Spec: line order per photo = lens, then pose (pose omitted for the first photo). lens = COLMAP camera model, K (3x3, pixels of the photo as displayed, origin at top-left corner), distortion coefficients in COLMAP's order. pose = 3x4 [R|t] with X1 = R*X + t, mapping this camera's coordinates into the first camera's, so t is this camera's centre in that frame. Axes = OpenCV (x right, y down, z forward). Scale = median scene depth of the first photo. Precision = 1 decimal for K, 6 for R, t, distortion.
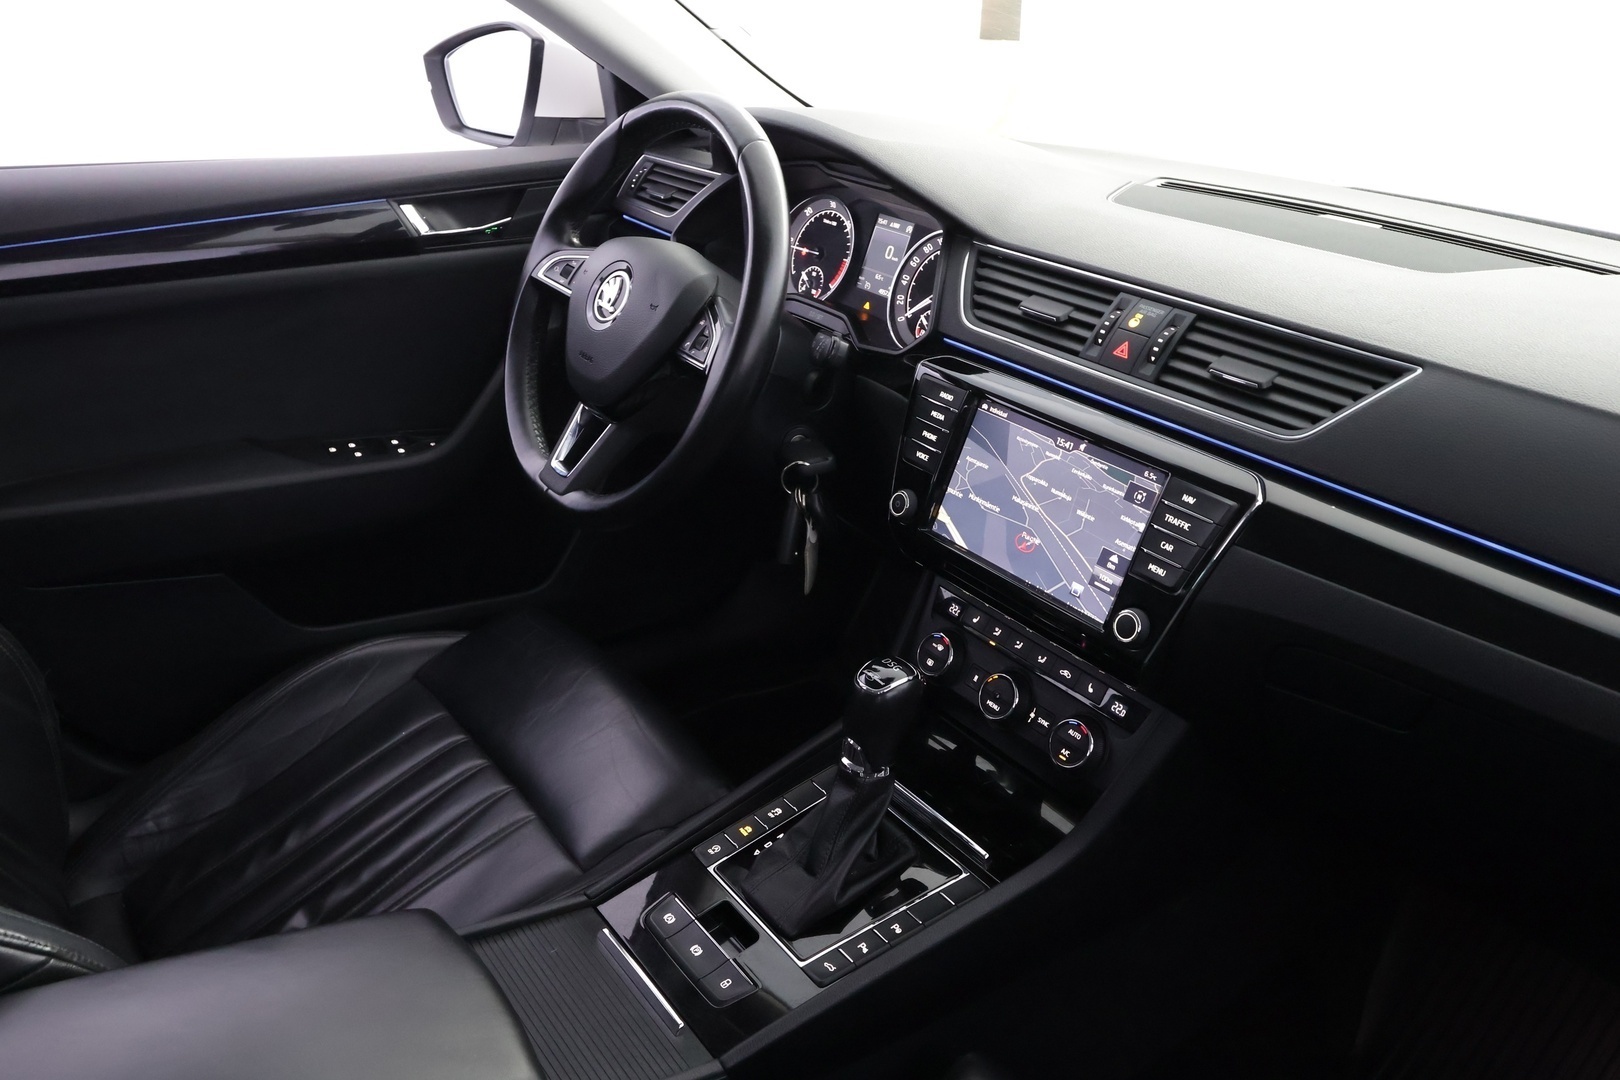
lens RADIAL K [[1265.1, 0, 810.0], [0, 1265.1, 540.0], [0, 0, 1]] dist [0.003078, 0.004389]
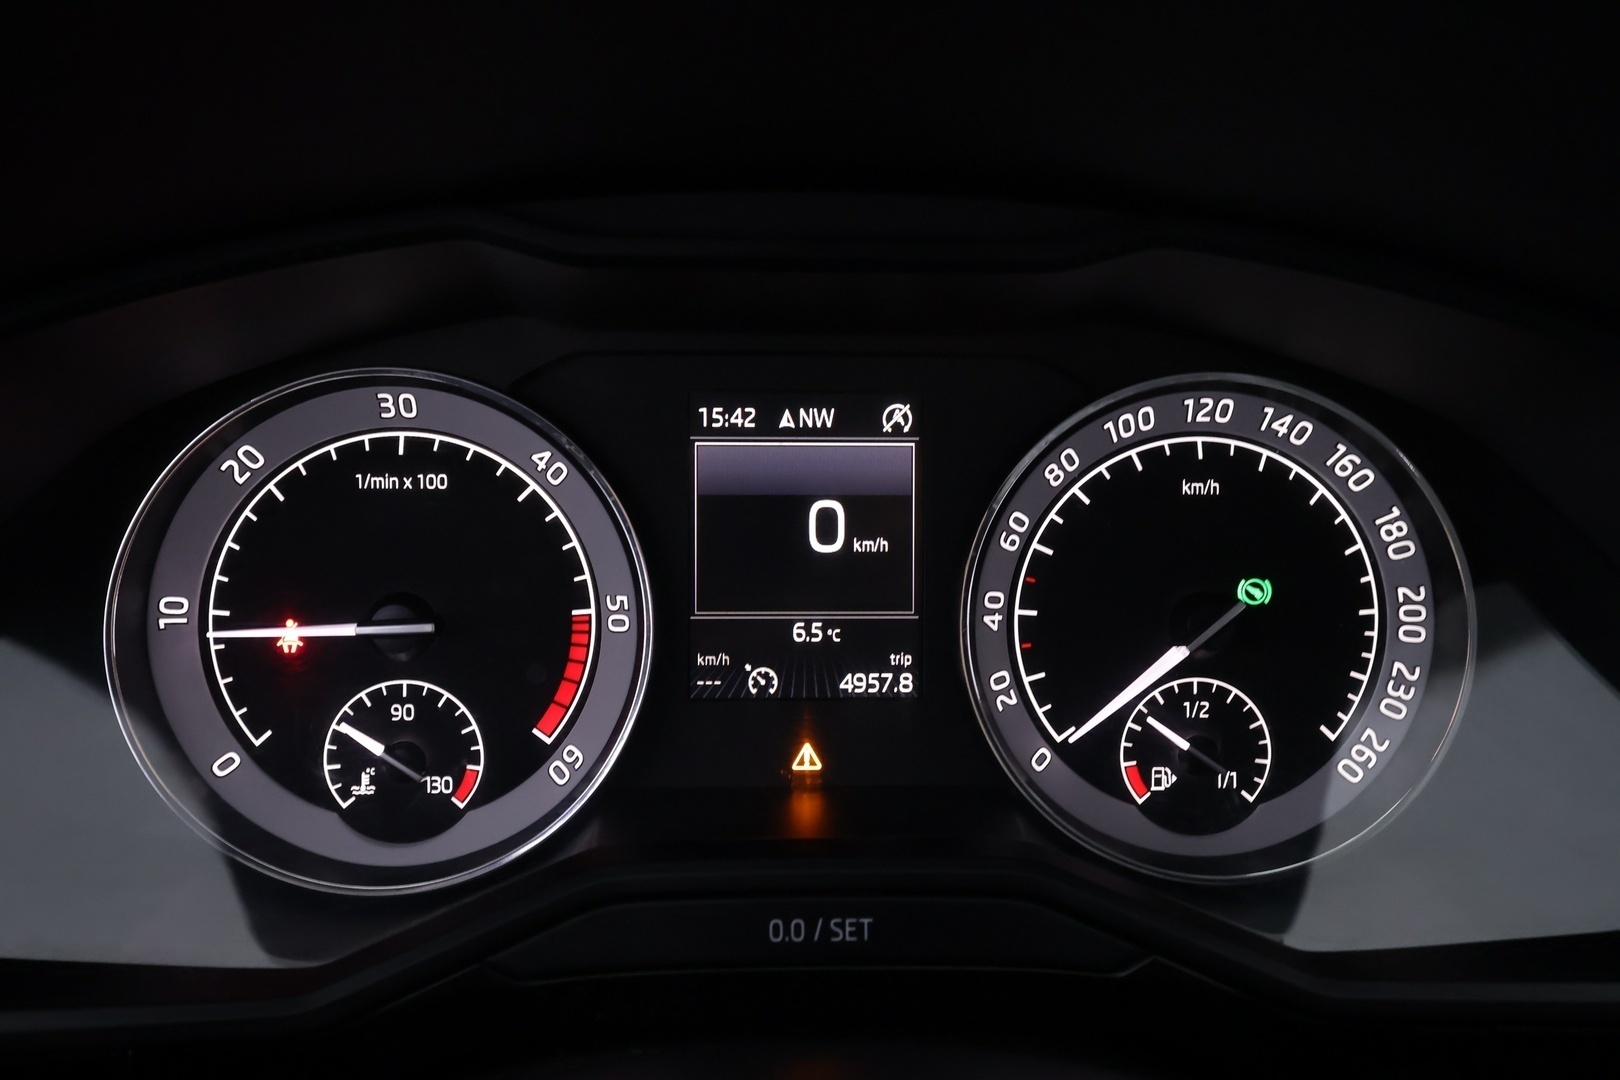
lens RADIAL K [[1265.1, 0, 810.0], [0, 1265.1, 540.0], [0, 0, 1]] dist [0.003078, 0.004389]
pose [[0.552717, -0.324277, 0.767690, -0.173925], [0.361303, 0.923356, 0.129902, -0.347333], [-0.750975, 0.205570, 0.627517, 1.141584]]
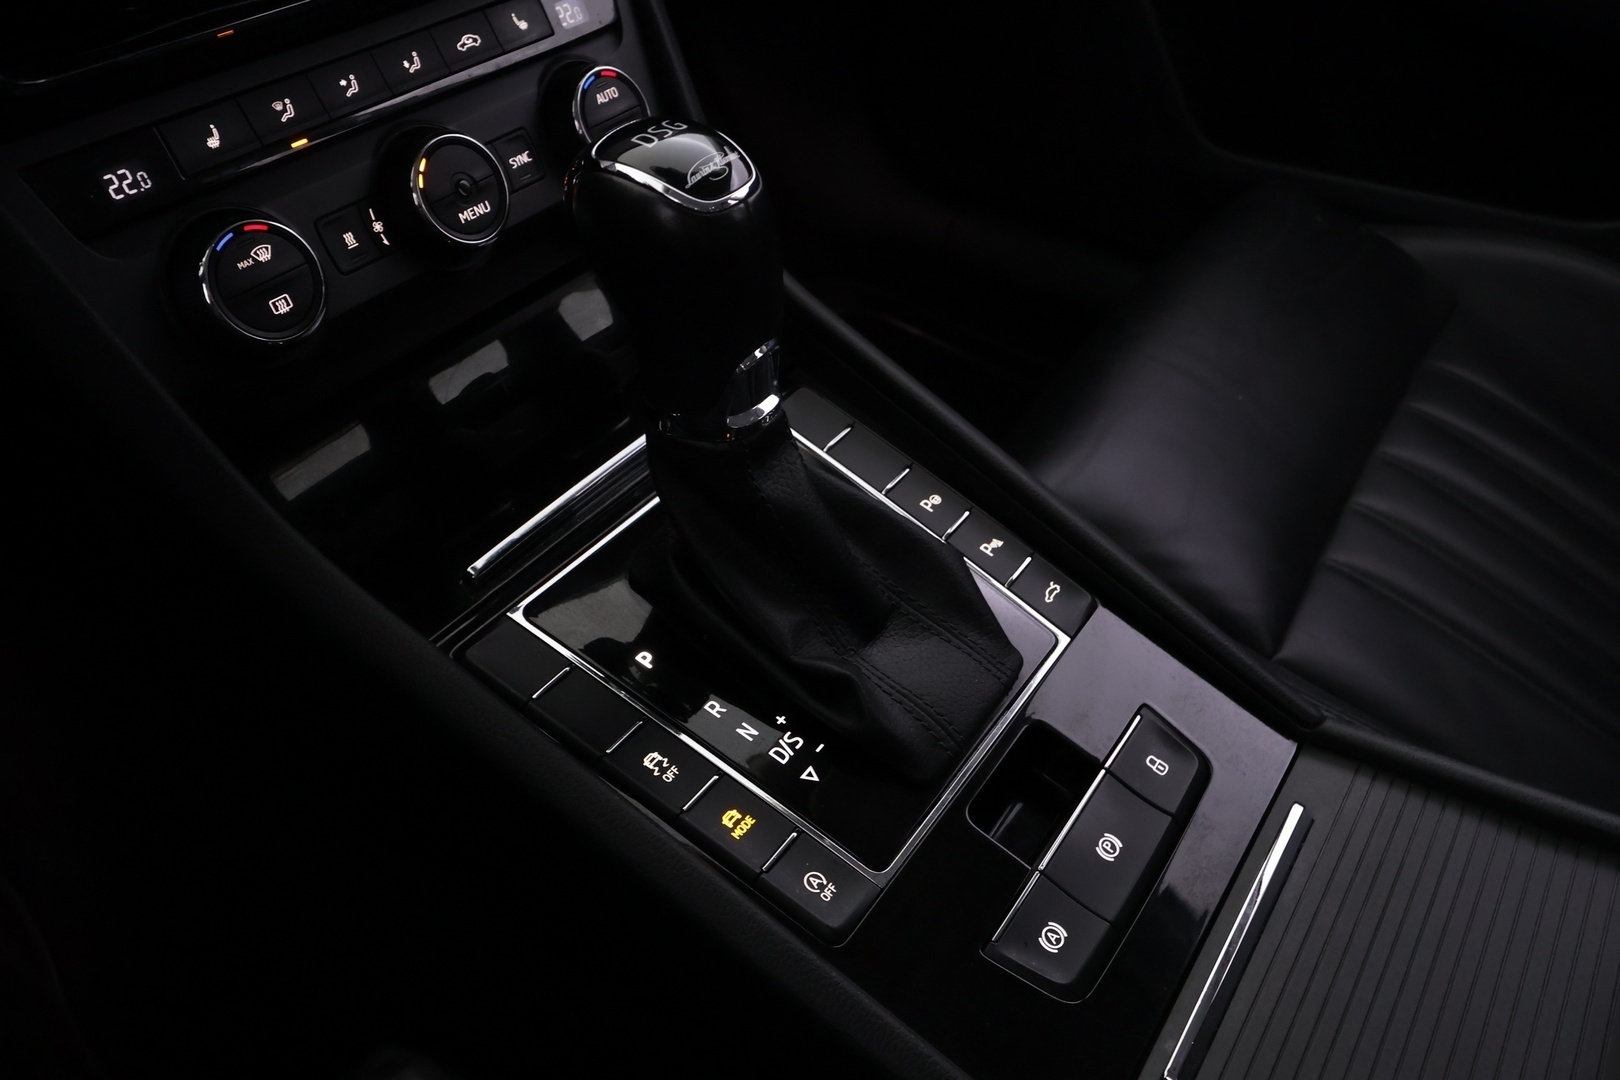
lens RADIAL K [[1265.1, 0, 810.0], [0, 1265.1, 540.0], [0, 0, 1]] dist [0.003078, 0.004389]
pose [[-0.344782, -0.656062, 0.671348, -0.264195], [0.344949, 0.576607, 0.740632, -0.085788], [-0.873004, 0.486937, 0.027504, 0.991868]]
